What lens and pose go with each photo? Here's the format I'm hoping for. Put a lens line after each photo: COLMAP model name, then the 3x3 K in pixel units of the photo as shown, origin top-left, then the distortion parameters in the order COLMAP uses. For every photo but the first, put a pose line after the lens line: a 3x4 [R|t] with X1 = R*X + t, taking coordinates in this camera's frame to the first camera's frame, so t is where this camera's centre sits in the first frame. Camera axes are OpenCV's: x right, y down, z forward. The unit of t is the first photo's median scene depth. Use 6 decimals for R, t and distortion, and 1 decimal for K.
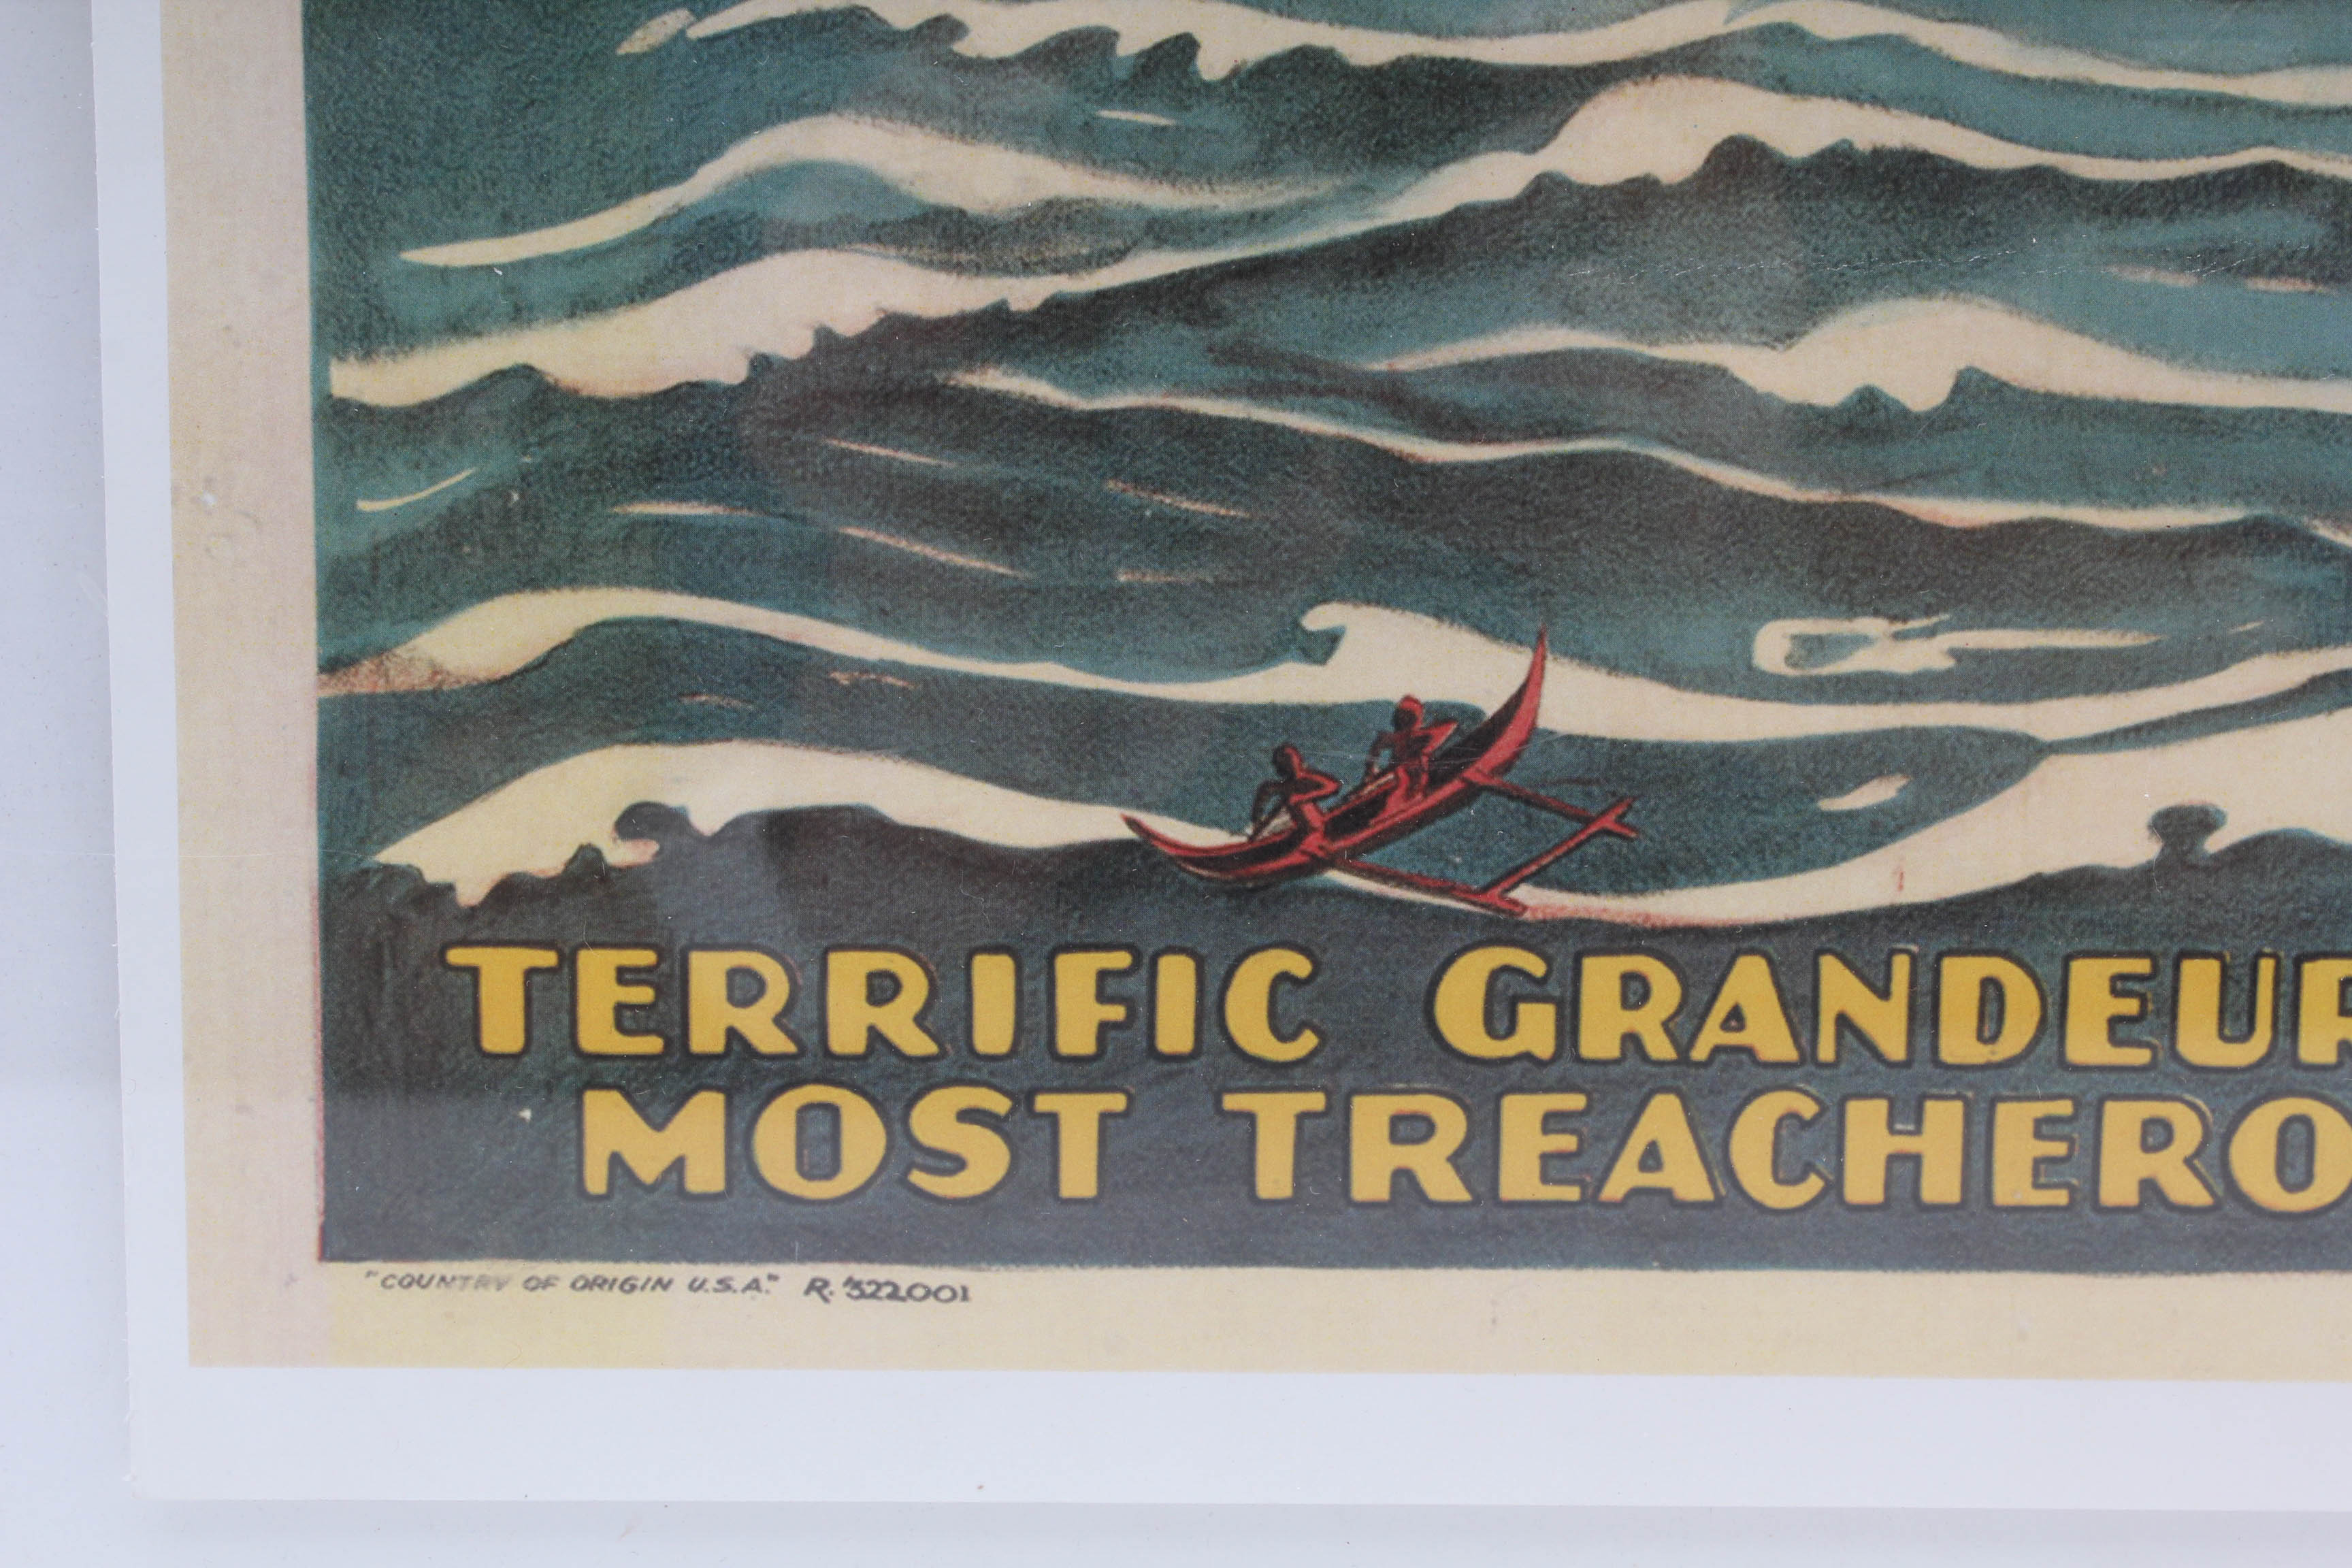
lens RADIAL K [[3816.4, 0, 1176.0], [0, 3816.4, 784.0], [0, 0, 1]] dist [-0.032233, 0.132897]
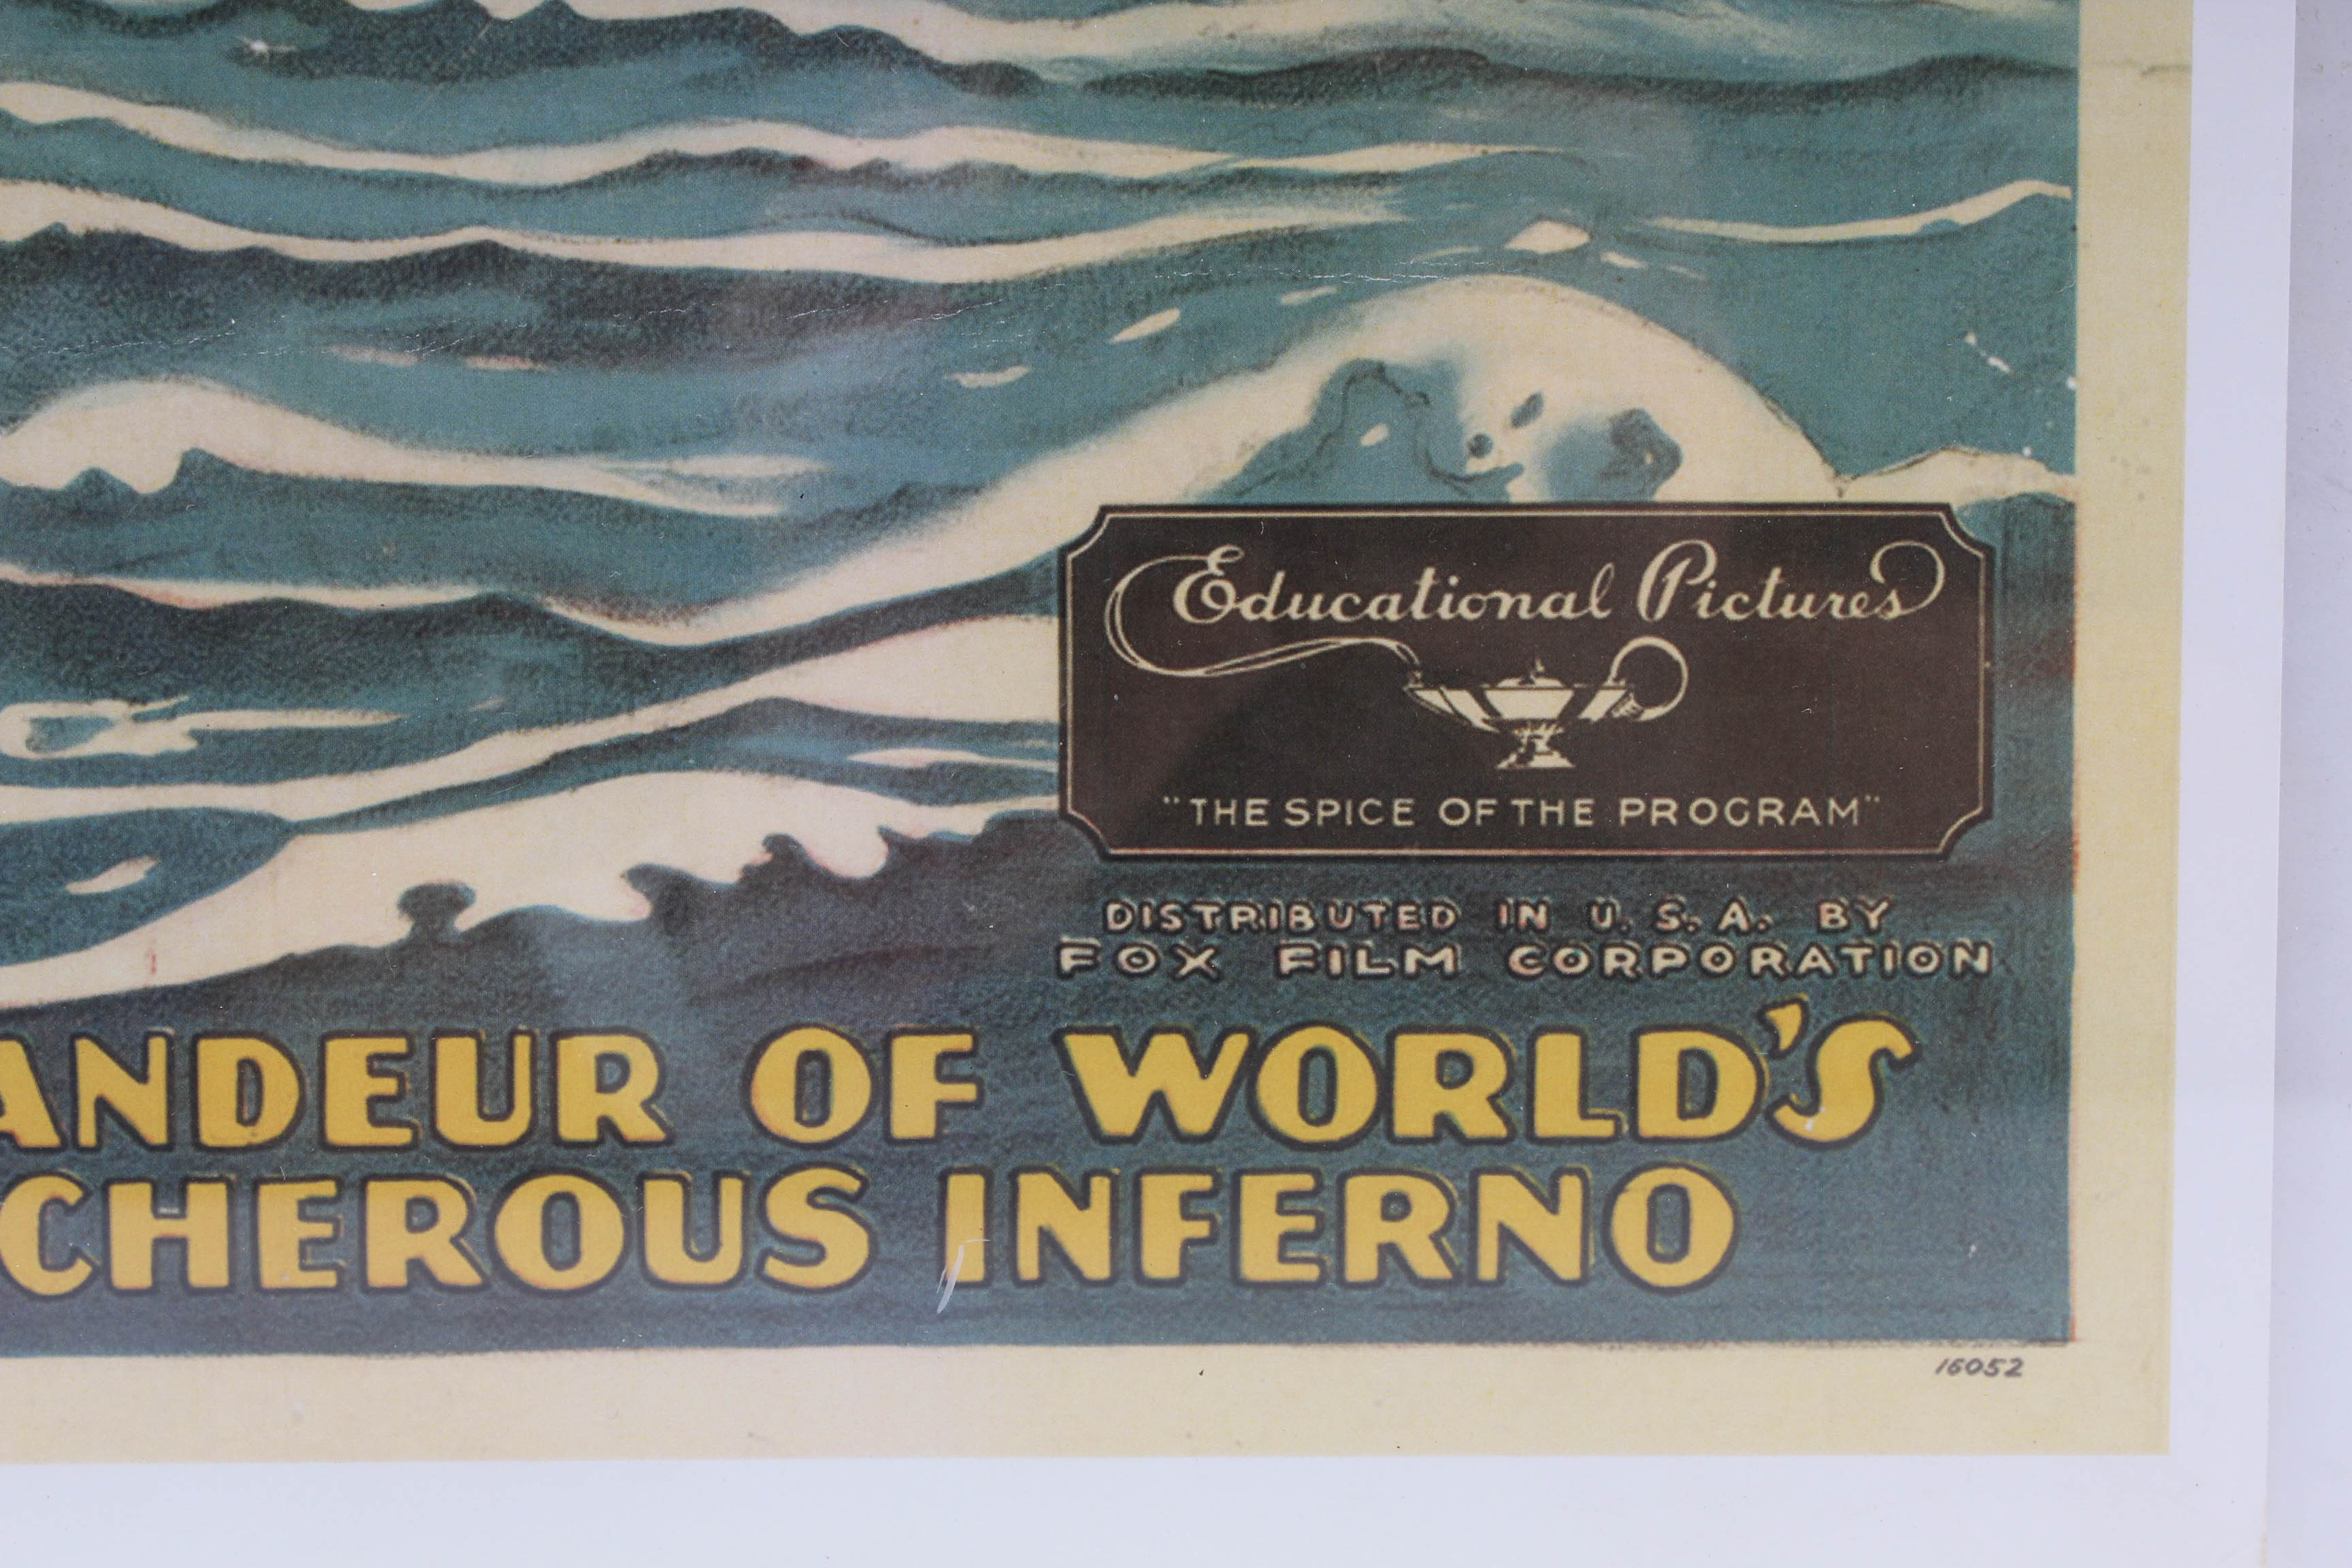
lens RADIAL K [[3816.4, 0, 1176.0], [0, 3816.4, 784.0], [0, 0, 1]] dist [-0.032233, 0.132897]
pose [[0.999259, -0.012942, 0.036261, 0.424650], [0.013677, 0.999705, -0.020081, 0.002175], [-0.035990, 0.020562, 0.999141, -0.006571]]
